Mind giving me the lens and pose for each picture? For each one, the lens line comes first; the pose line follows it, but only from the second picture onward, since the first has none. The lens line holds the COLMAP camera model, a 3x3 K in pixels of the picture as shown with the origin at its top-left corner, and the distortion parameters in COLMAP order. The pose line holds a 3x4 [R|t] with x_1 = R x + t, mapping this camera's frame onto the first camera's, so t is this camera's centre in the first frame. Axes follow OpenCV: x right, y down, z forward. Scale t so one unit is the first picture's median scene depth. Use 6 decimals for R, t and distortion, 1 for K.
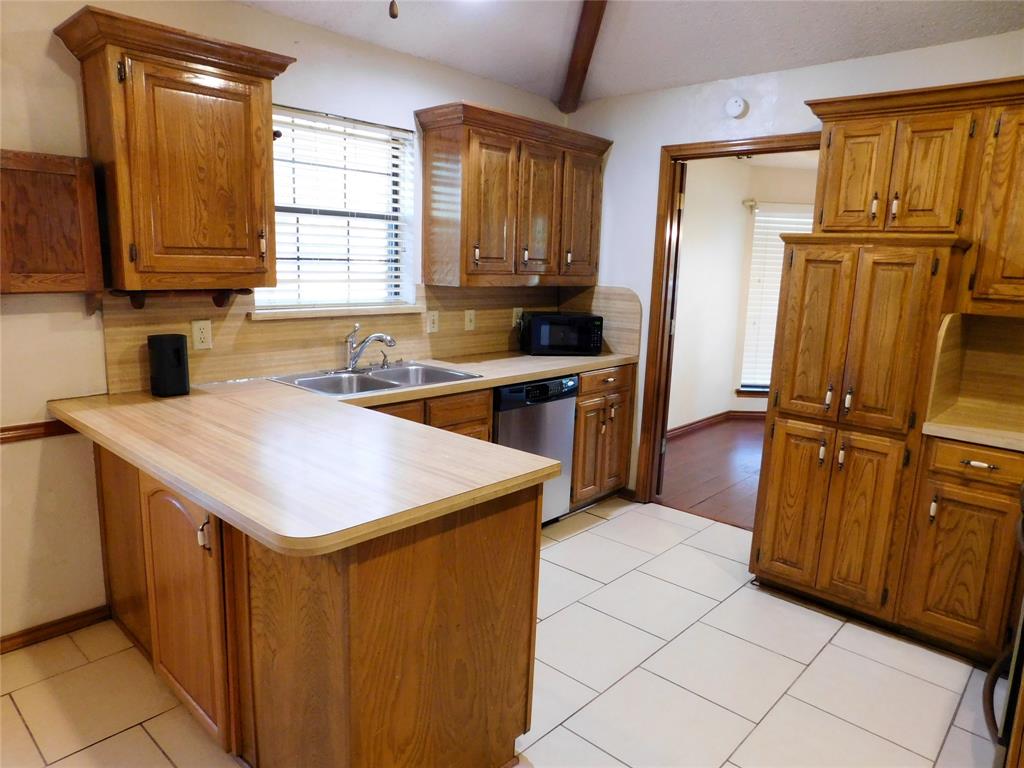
lens RADIAL K [[681.6, 0, 510.0], [0, 681.6, 380.7], [0, 0, 1]] dist [-0.081321, 0.071812]
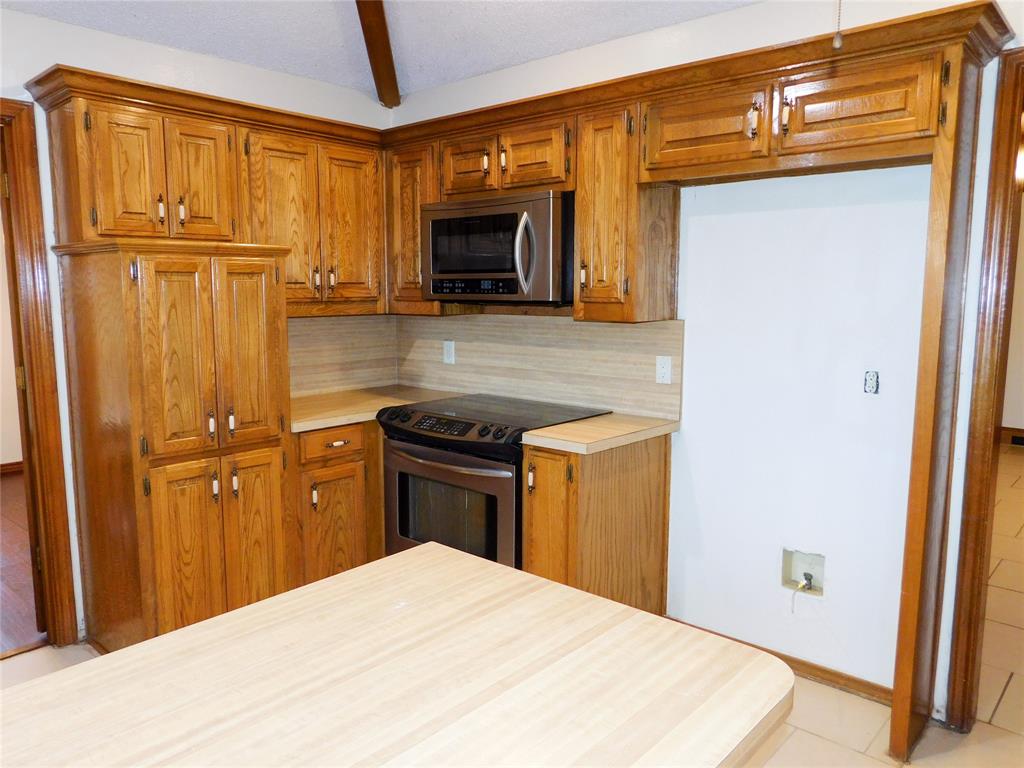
lens RADIAL K [[743.8, 0, 510.5], [0, 743.8, 383.6], [0, 0, 1]] dist [-0.007794, -0.001533]
pose [[-0.010925, -0.167015, 0.985894, -0.498699], [0.180556, 0.969417, 0.166225, -0.121577], [-0.983504, 0.179825, 0.019564, 0.588592]]
